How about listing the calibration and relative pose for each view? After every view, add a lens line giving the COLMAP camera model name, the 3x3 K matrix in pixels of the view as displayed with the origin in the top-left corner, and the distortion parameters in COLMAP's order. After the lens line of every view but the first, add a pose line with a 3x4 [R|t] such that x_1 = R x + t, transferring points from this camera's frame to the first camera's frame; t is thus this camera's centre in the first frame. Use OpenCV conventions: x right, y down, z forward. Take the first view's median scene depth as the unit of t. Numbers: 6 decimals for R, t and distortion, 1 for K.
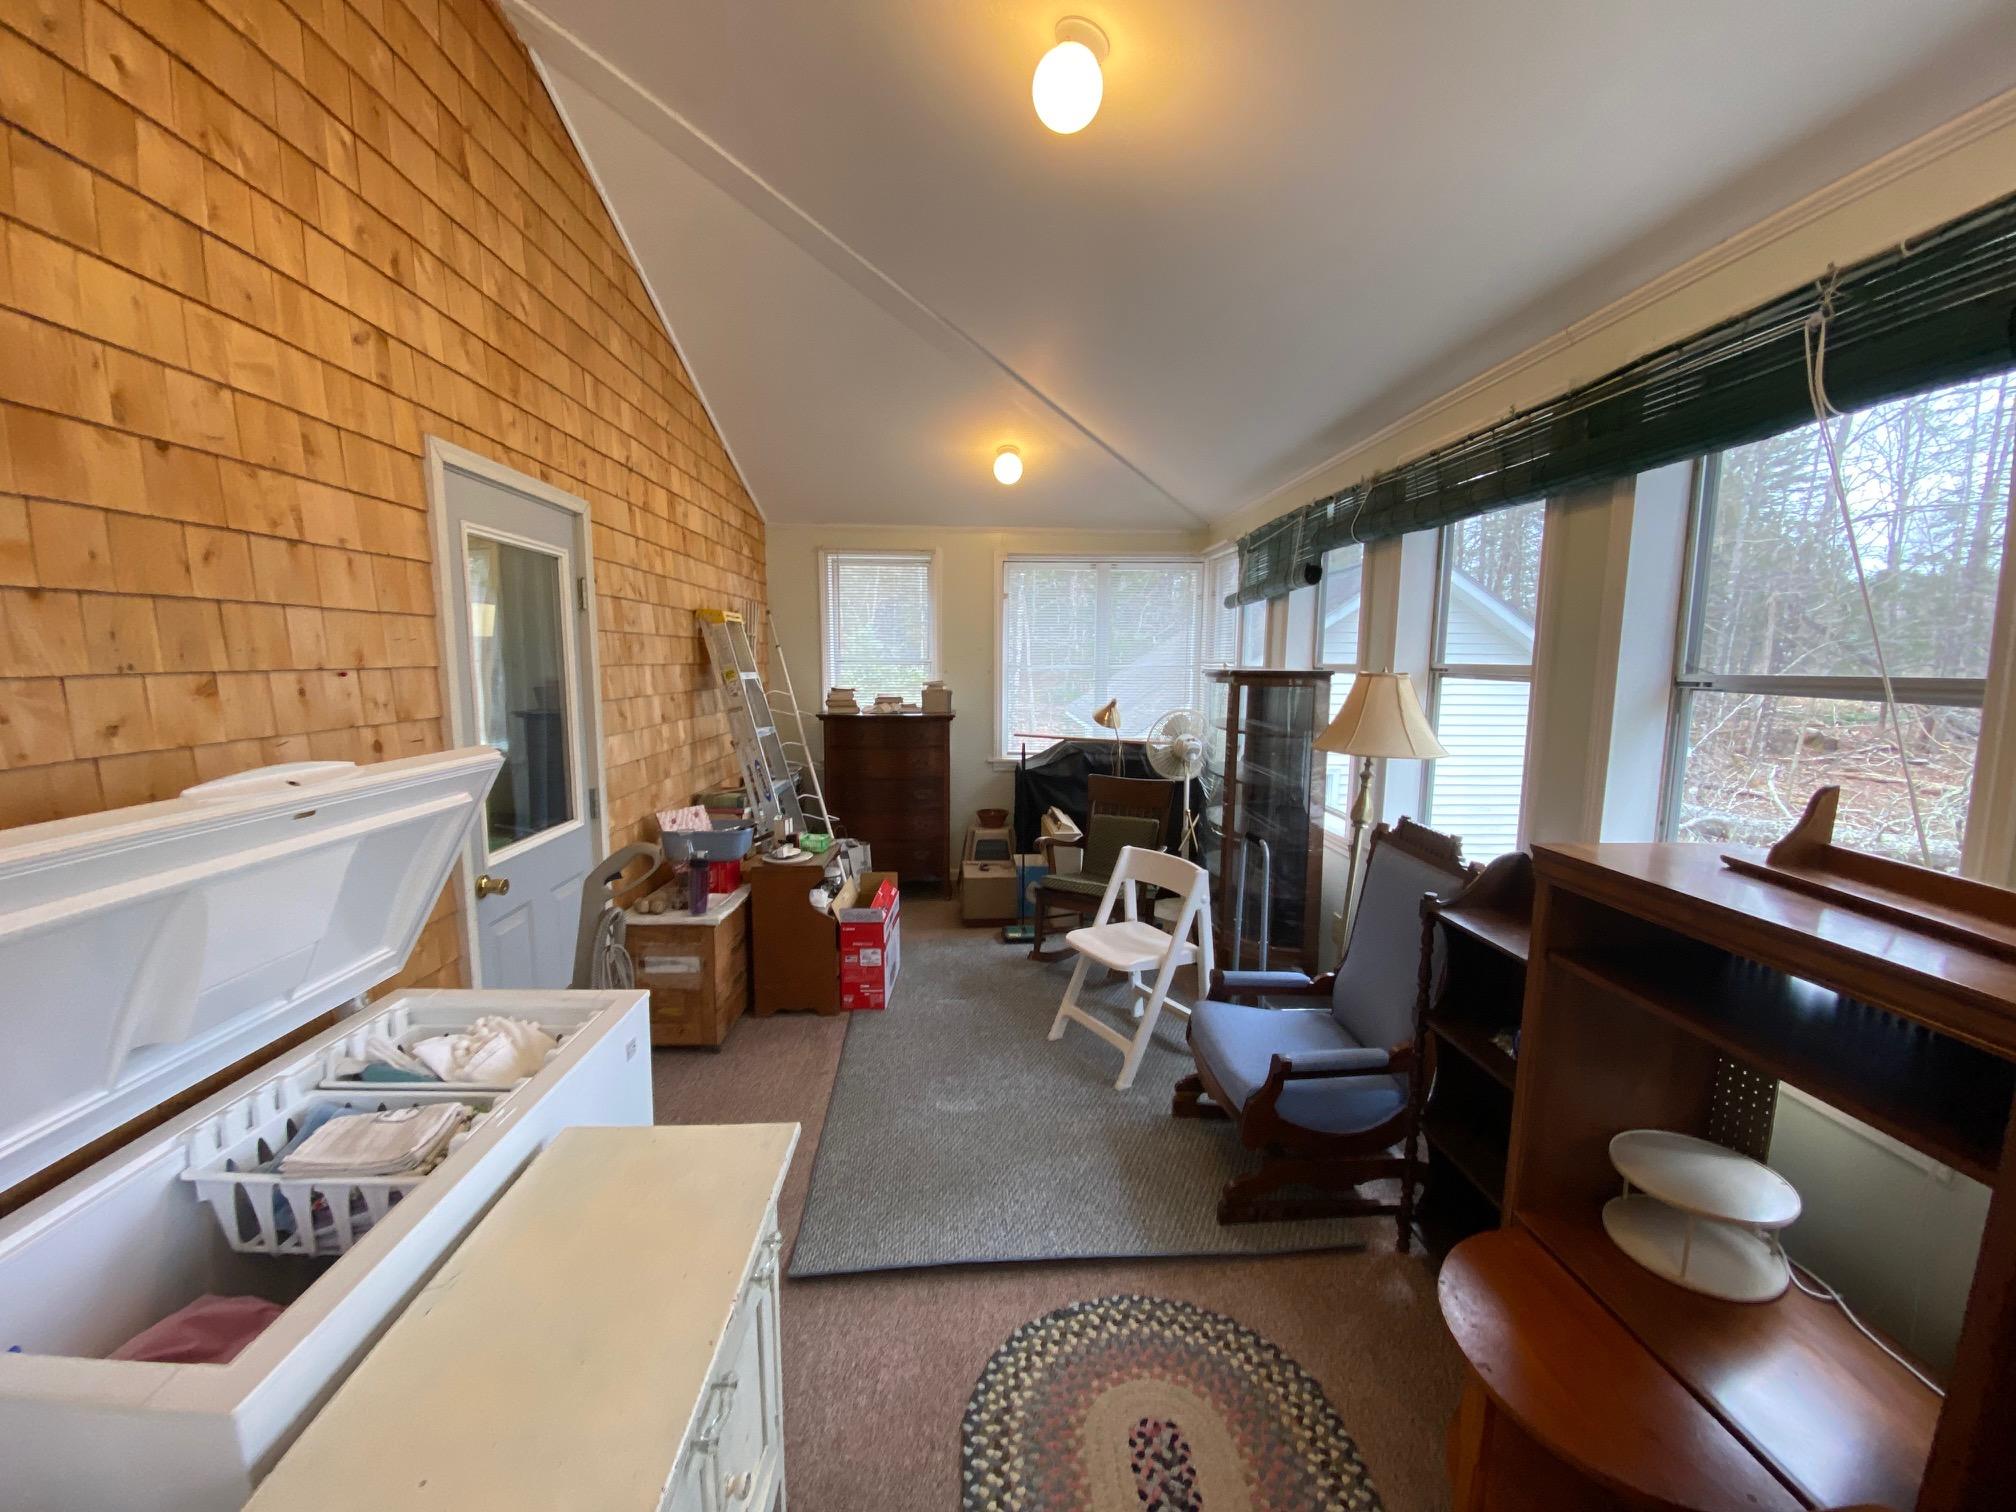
lens RADIAL K [[828.0, 0, 1011.6], [0, 828.0, 763.5], [0, 0, 1]] dist [-0.028002, -0.001058]
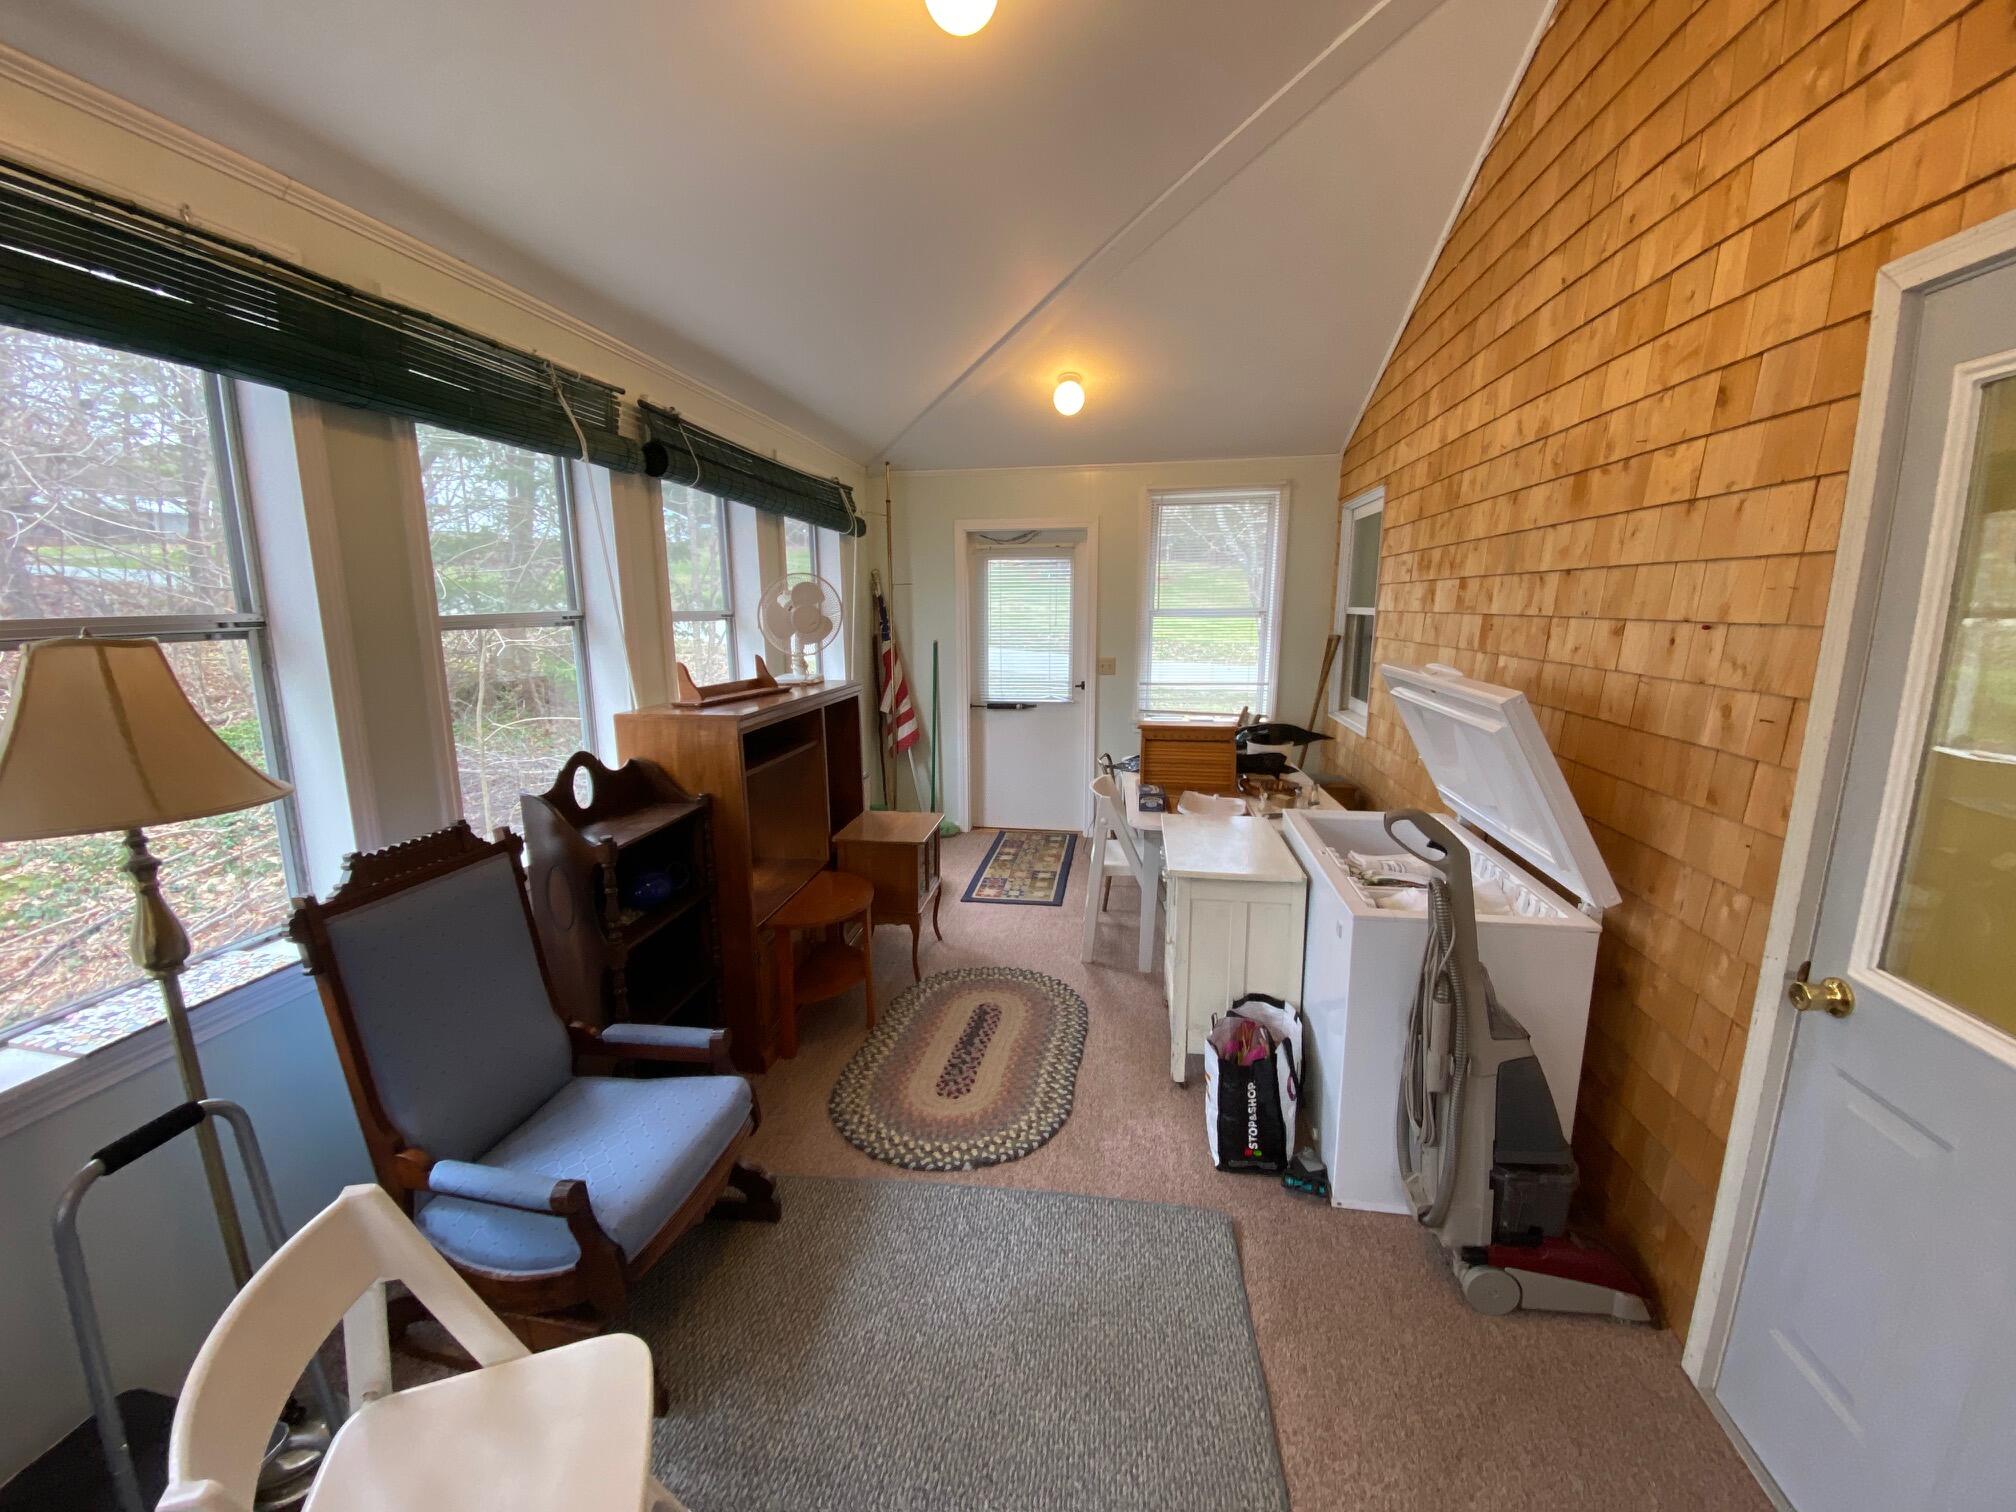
lens RADIAL K [[828.0, 0, 1008.1], [0, 828.0, 758.2], [0, 0, 1]] dist [-0.028002, -0.001058]
pose [[-0.980936, -0.042062, 0.189722, -0.185373], [0.019496, 0.950068, 0.311432, -0.262767], [-0.193349, 0.309194, -0.931137, 1.986825]]
